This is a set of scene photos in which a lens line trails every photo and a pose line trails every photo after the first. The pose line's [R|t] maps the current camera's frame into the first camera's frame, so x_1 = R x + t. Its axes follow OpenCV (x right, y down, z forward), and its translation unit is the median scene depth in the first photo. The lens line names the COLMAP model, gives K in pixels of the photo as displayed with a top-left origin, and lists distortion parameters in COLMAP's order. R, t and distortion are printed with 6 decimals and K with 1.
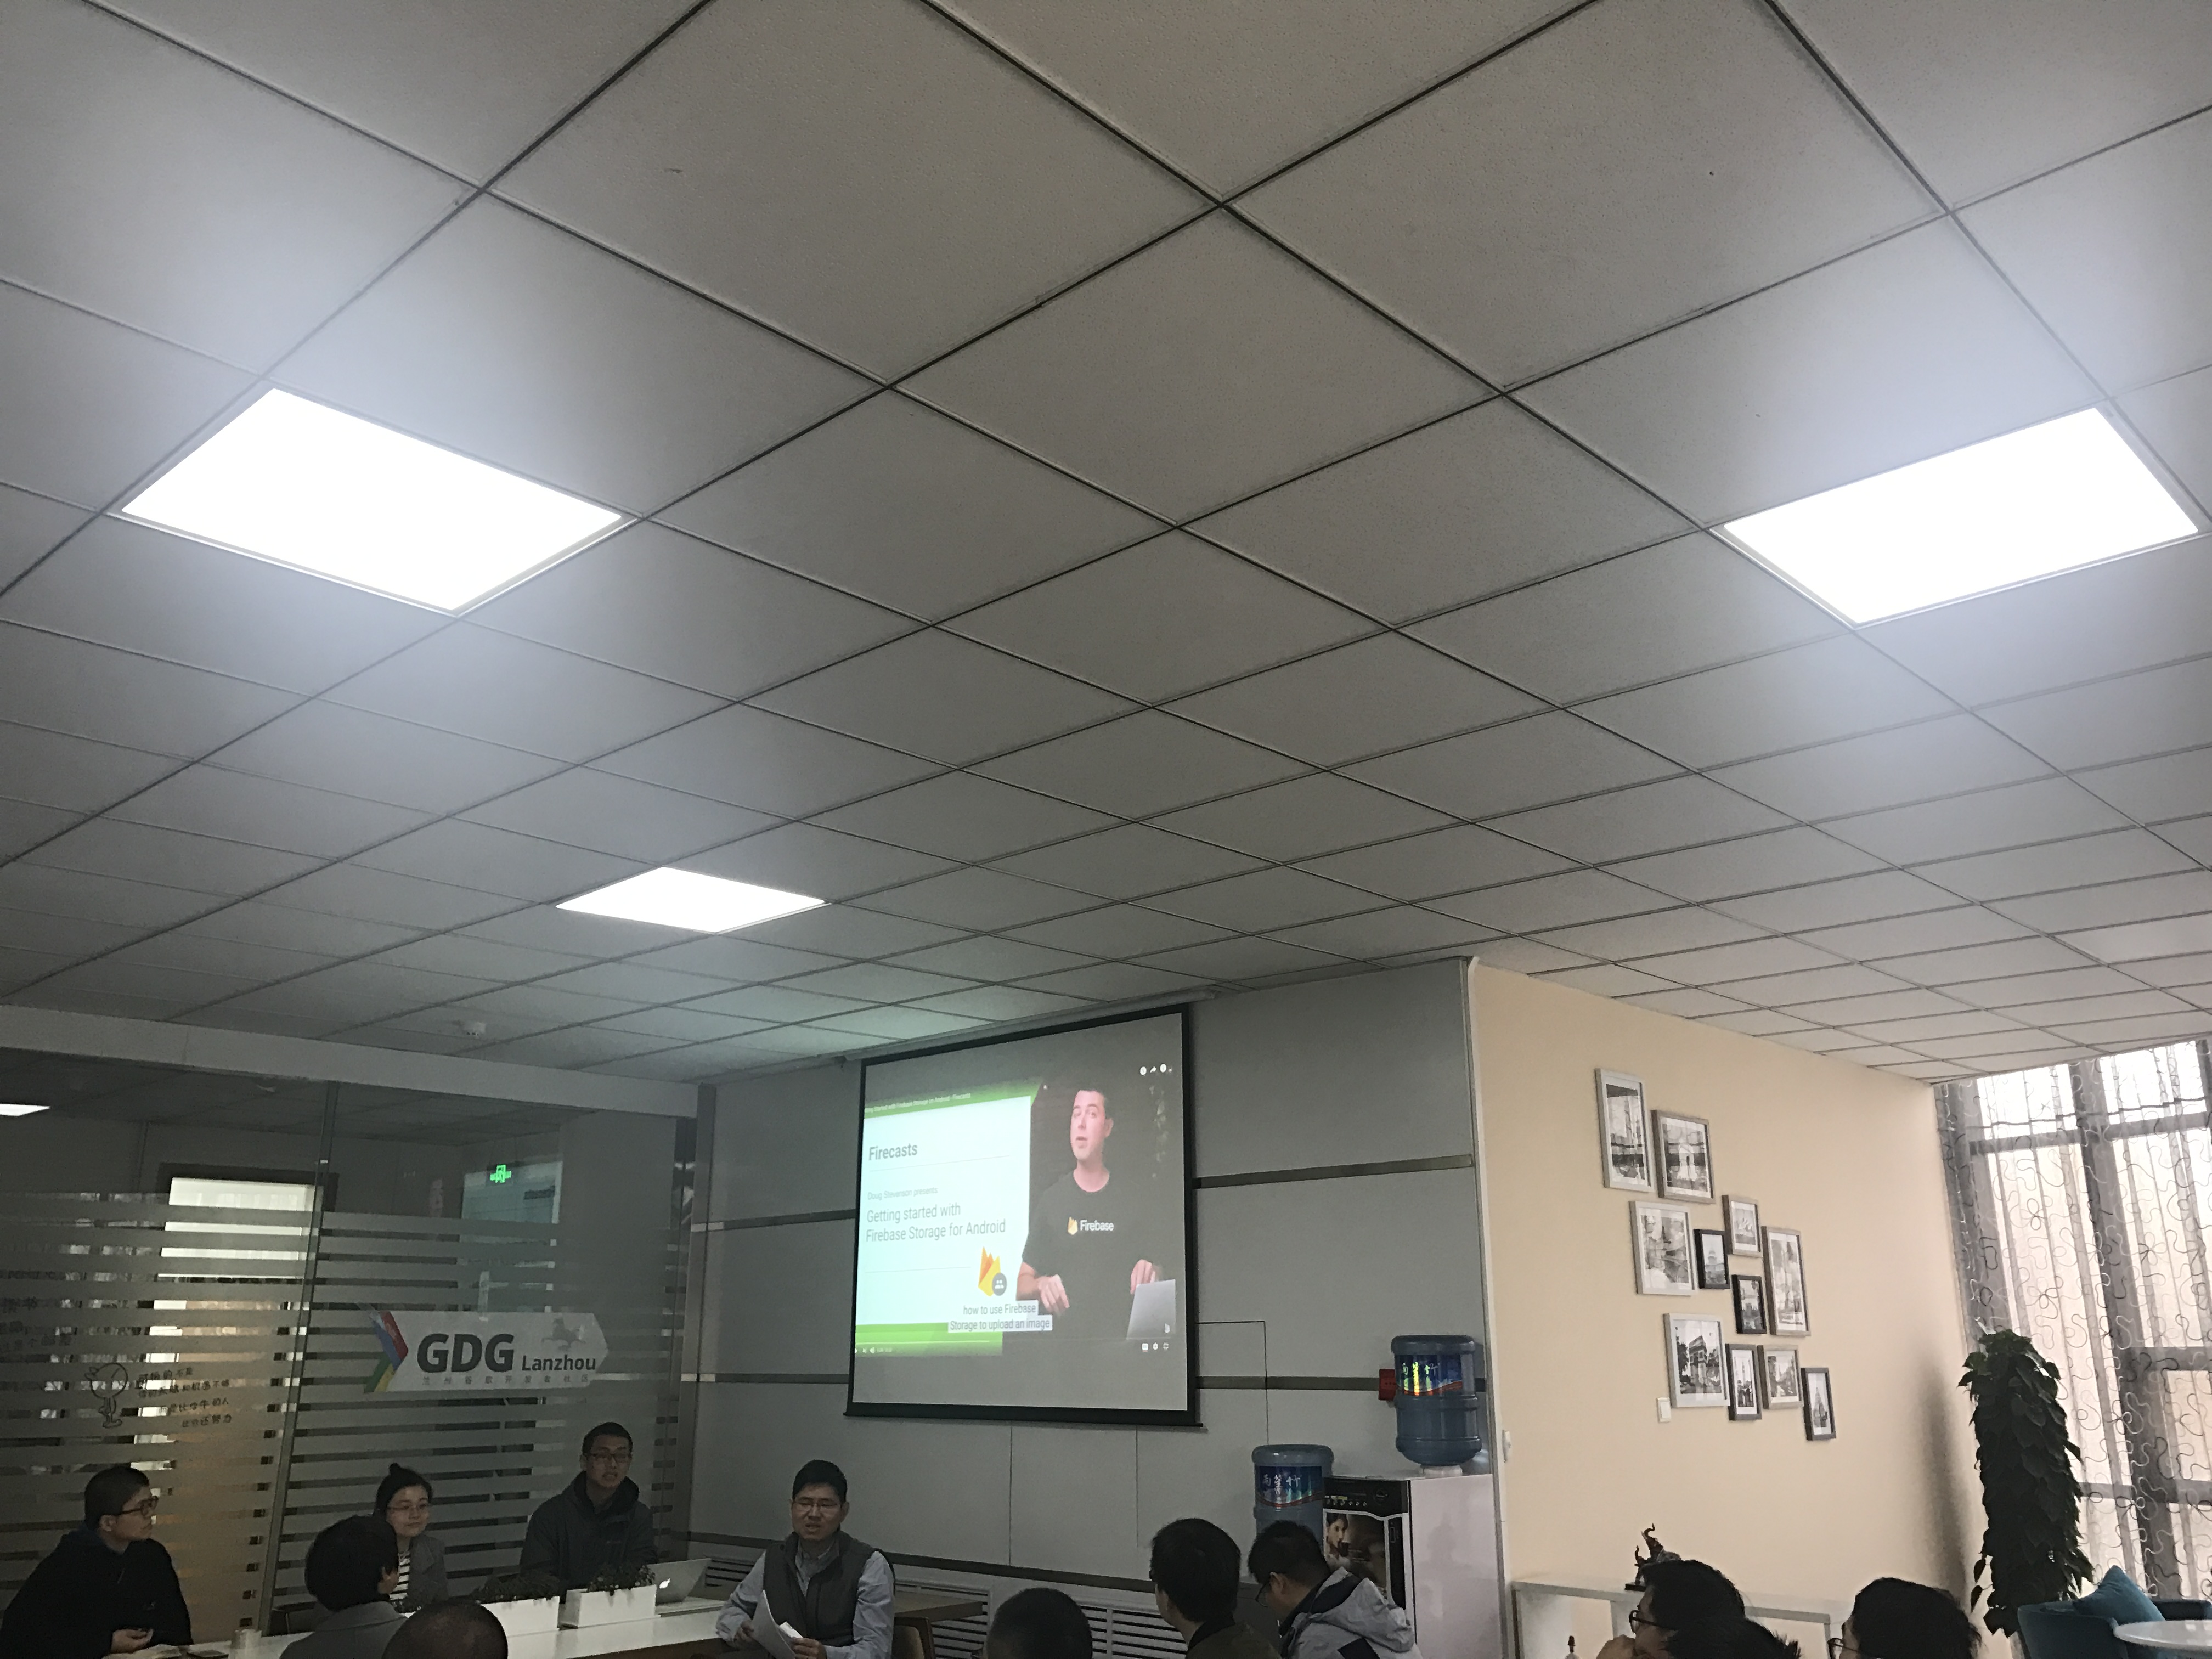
lens RADIAL K [[1814.2, 0, 1103.3], [0, 1814.2, 834.9], [0, 0, 1]] dist [0.011638, -0.020496]
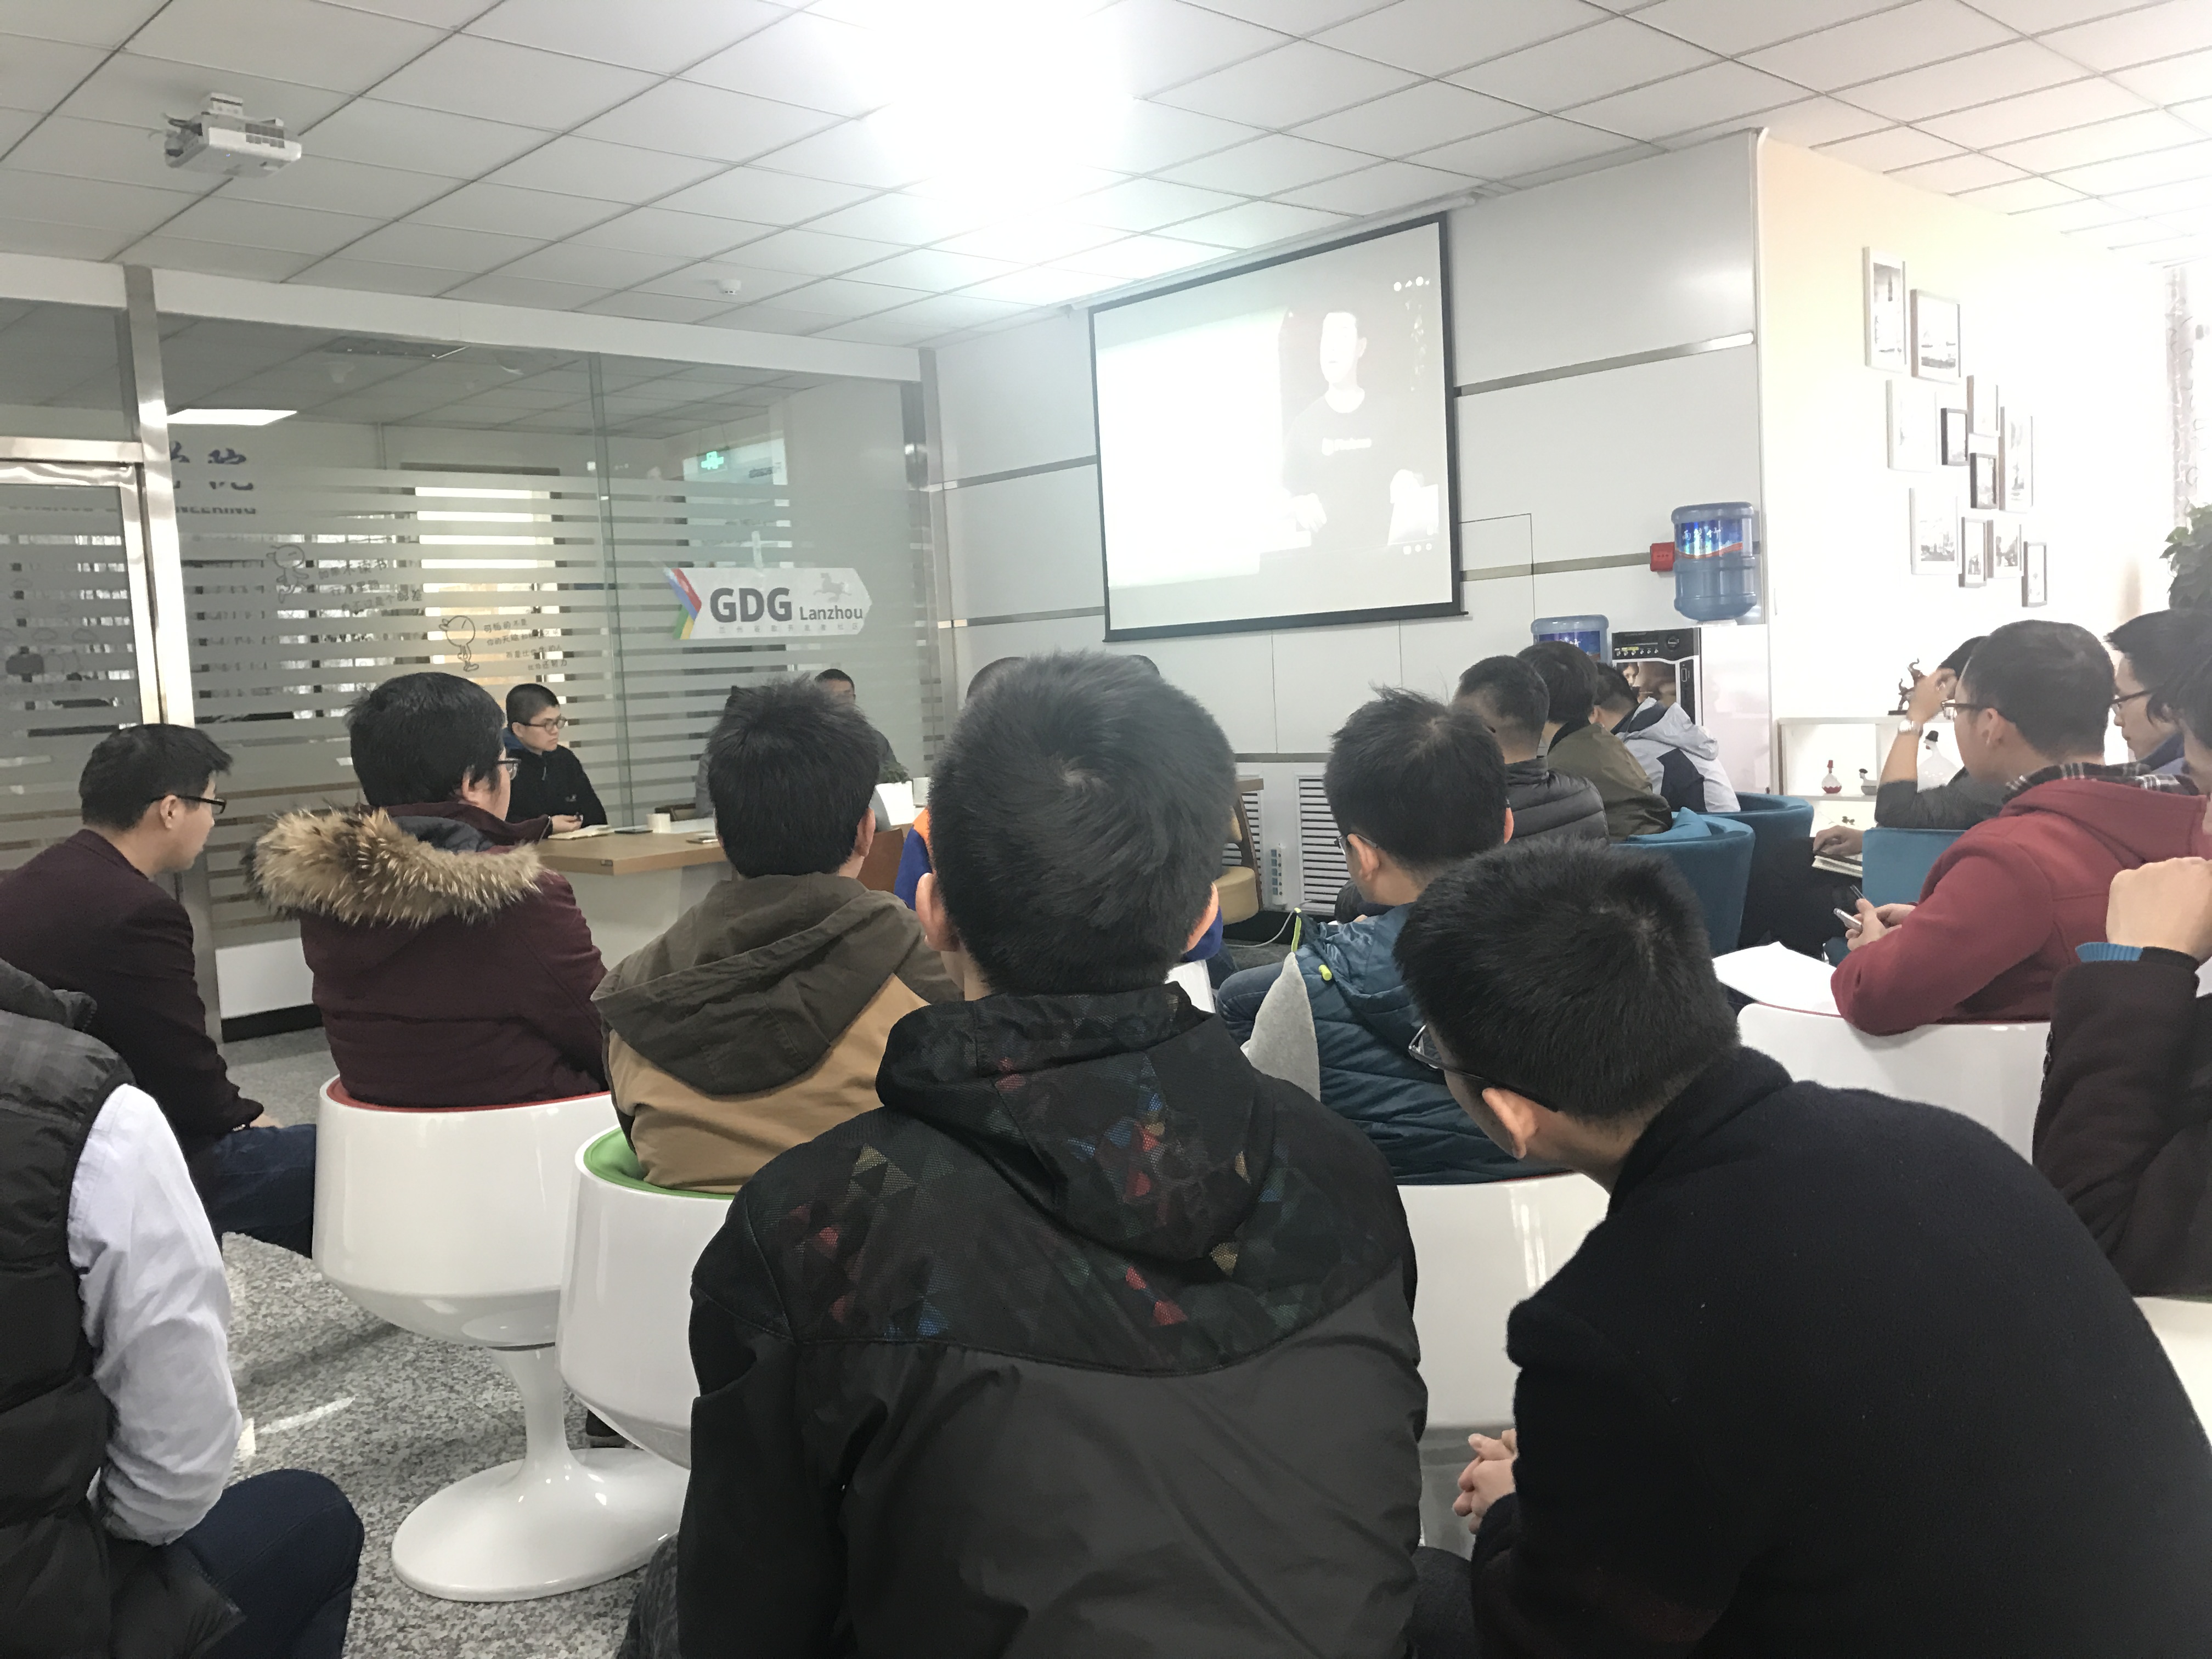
lens RADIAL K [[1814.2, 0, 1107.4], [0, 1814.2, 796.0], [0, 0, 1]] dist [0.011638, -0.020496]
pose [[0.997805, -0.049615, -0.043860, -0.111068], [0.061581, 0.938767, 0.339006, 0.044554], [0.024354, -0.340962, 0.939761, -0.054443]]
